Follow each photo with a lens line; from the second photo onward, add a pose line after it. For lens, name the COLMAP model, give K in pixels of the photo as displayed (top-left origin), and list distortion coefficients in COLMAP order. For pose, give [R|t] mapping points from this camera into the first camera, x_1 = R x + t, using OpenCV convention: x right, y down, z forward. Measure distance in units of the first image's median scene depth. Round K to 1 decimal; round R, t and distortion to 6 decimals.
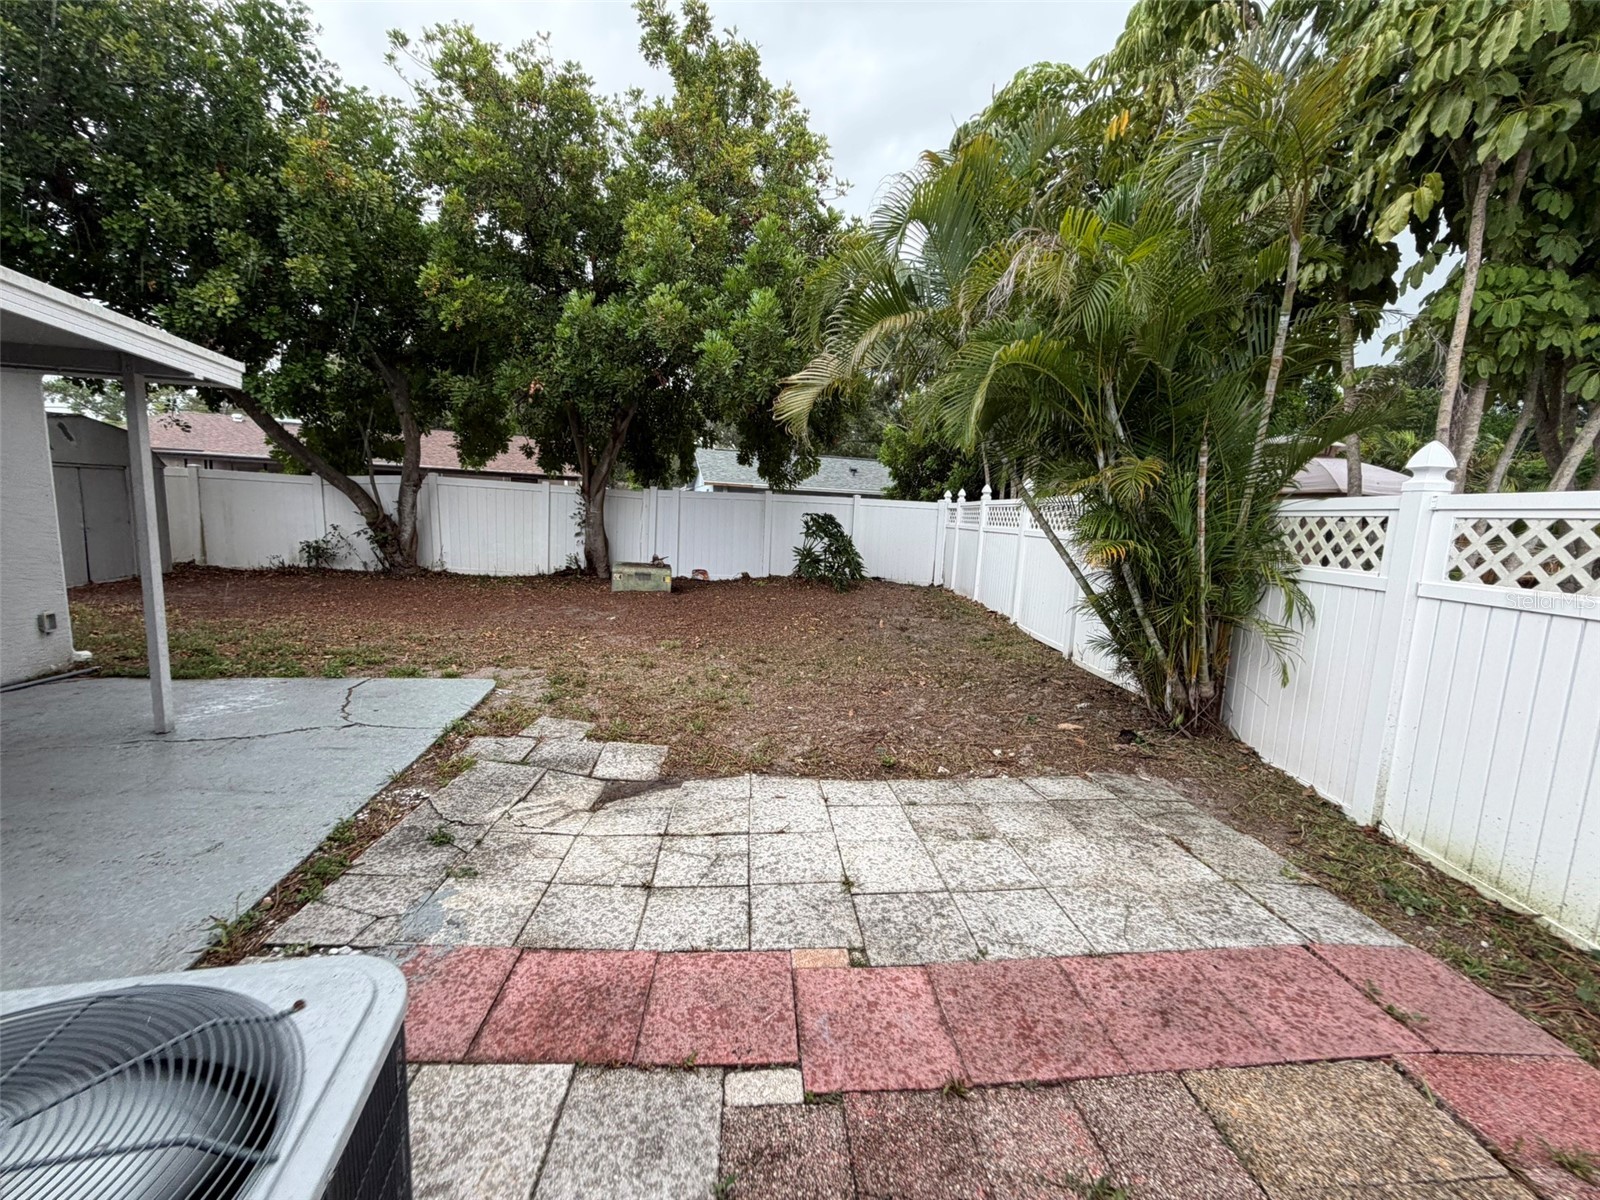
lens RADIAL K [[633.7, 0, 805.5], [0, 633.7, 600.6], [0, 0, 1]] dist [0.000330, 0.000250]
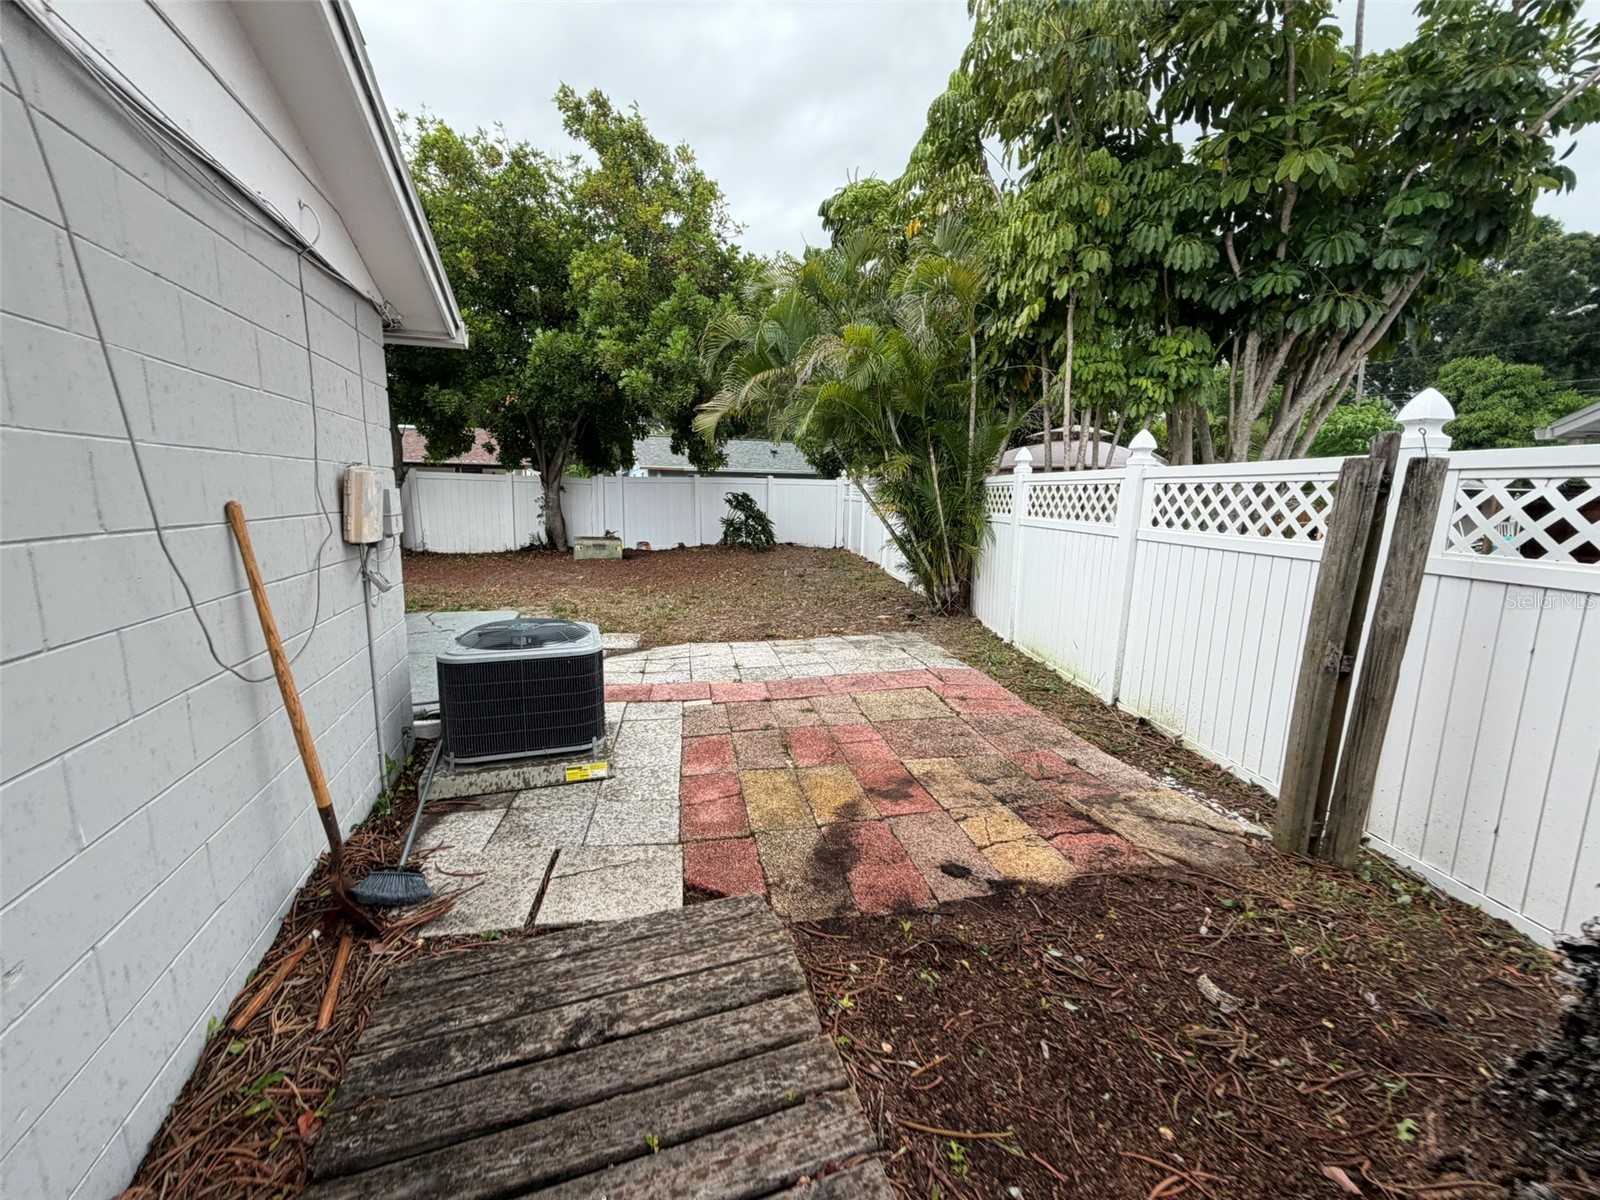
lens RADIAL K [[633.7, 0, 811.0], [0, 633.7, 612.4], [0, 0, 1]] dist [0.000330, 0.000250]
pose [[0.993521, -0.051681, 0.101220, 0.026672], [0.046258, 0.997403, 0.055210, 0.038788], [-0.103811, -0.050170, 0.993331, -0.284604]]
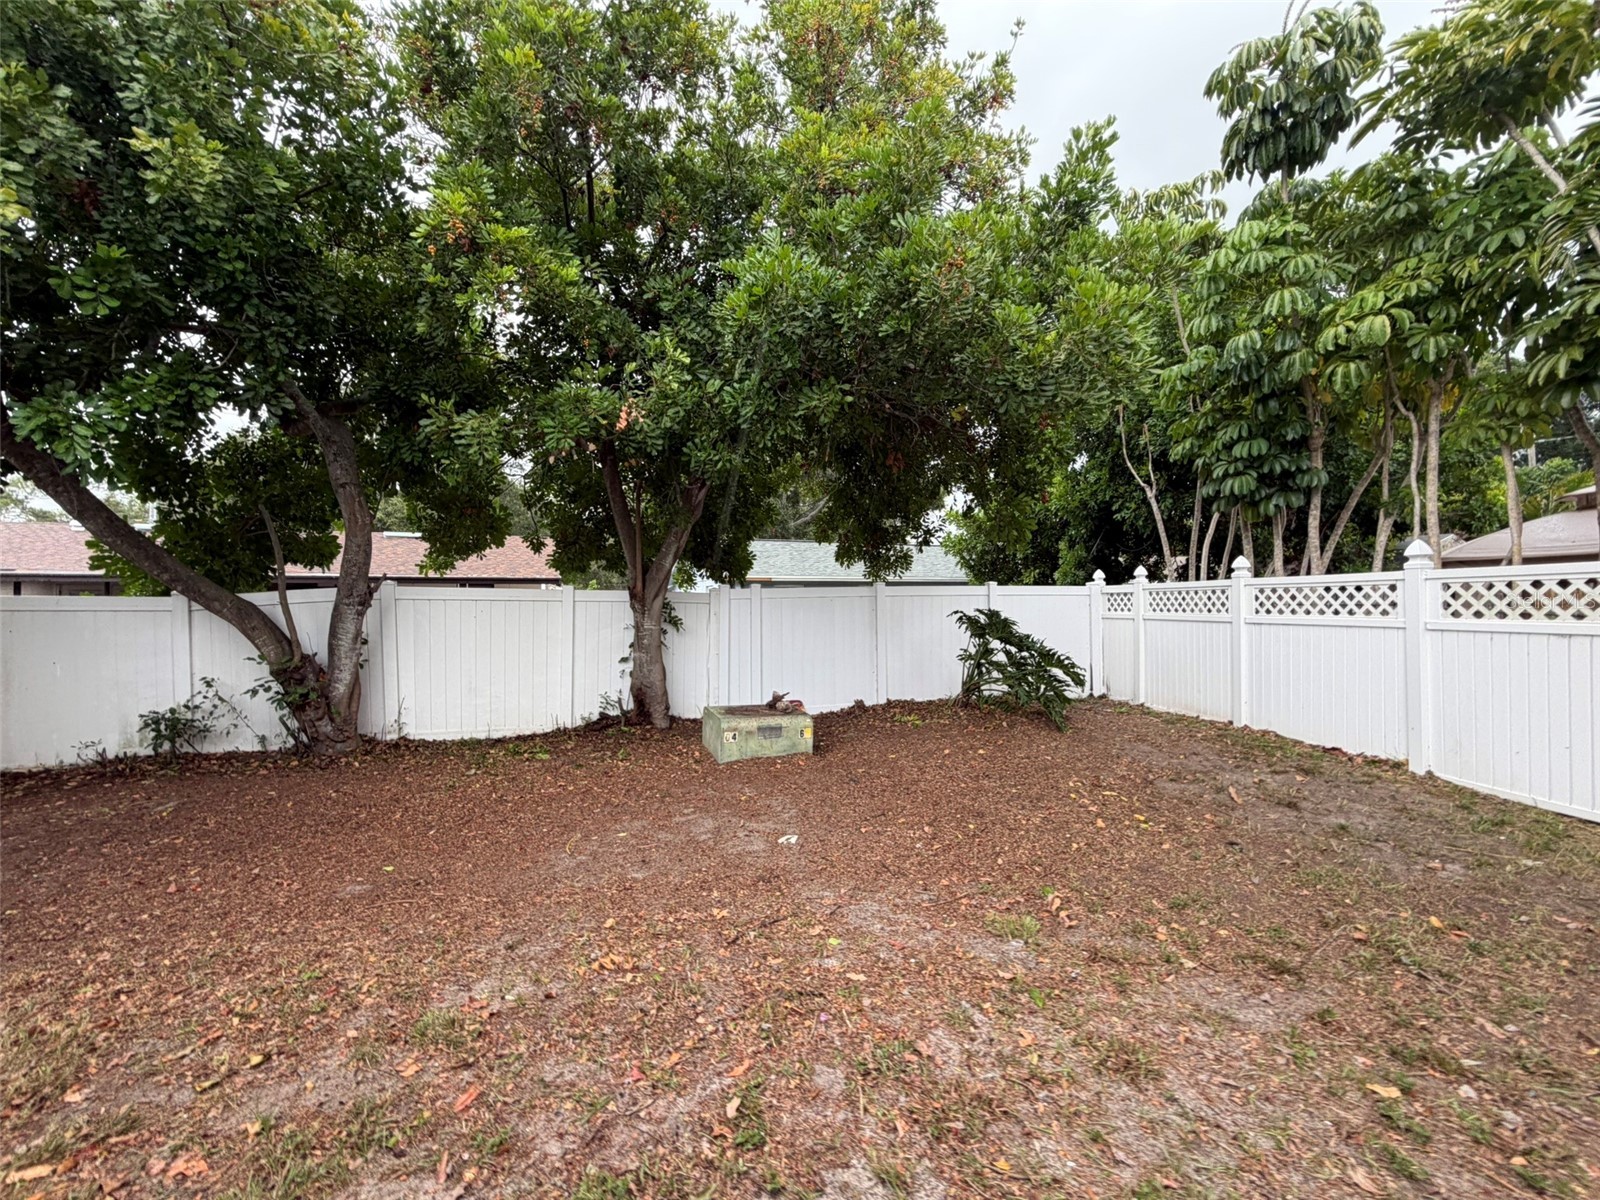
lens RADIAL K [[633.7, 0, 804.9], [0, 633.7, 601.4], [0, 0, 1]] dist [0.000330, 0.000250]
pose [[0.991090, -0.055705, 0.120984, -0.267682], [0.071866, 0.988424, -0.133617, -0.072202], [-0.112141, 0.141121, 0.983621, 0.356500]]
